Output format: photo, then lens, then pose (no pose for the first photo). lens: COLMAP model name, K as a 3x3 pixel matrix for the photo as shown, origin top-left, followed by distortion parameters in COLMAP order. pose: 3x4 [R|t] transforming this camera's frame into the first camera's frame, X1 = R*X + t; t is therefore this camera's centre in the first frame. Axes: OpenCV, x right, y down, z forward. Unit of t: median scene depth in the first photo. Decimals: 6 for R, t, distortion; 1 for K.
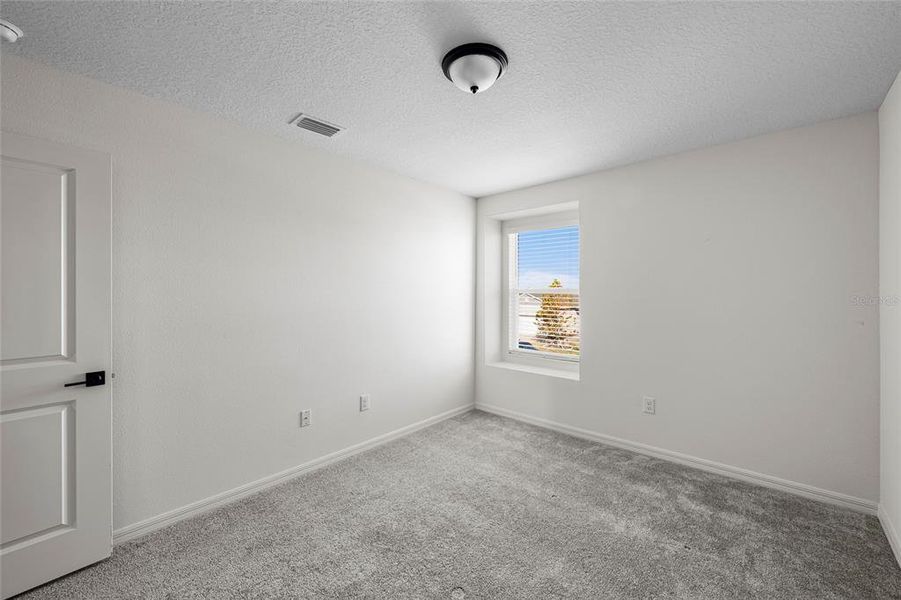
lens RADIAL K [[355.2, 0, 446.1], [0, 355.2, 294.6], [0, 0, 1]] dist [-0.009996, -0.000214]
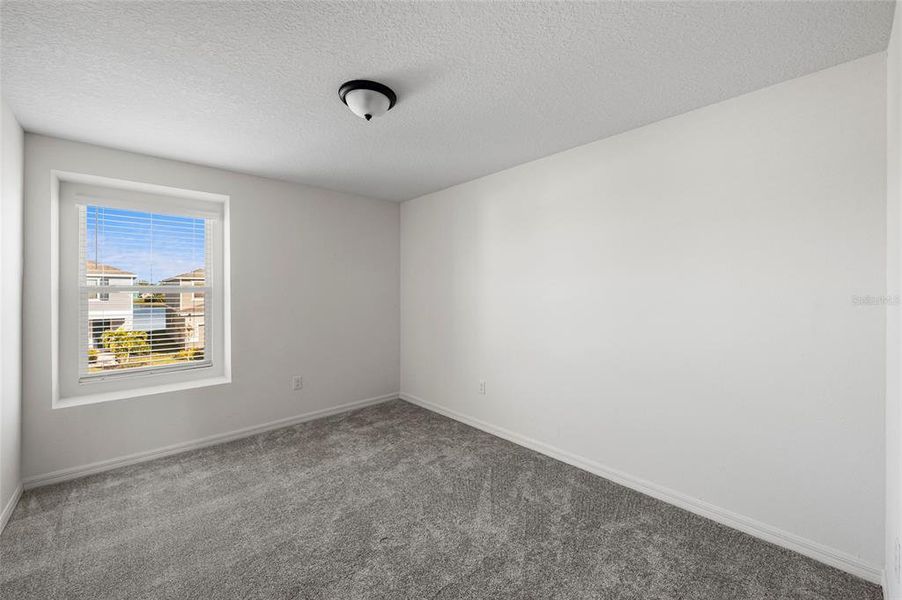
lens RADIAL K [[355.6, 0, 447.3], [0, 355.6, 296.4], [0, 0, 1]] dist [-0.009996, -0.000214]
pose [[0.091781, -0.012904, 0.995696, -0.563300], [0.005494, 0.999907, 0.012452, -0.002553], [-0.995764, 0.004327, 0.091843, 0.334370]]
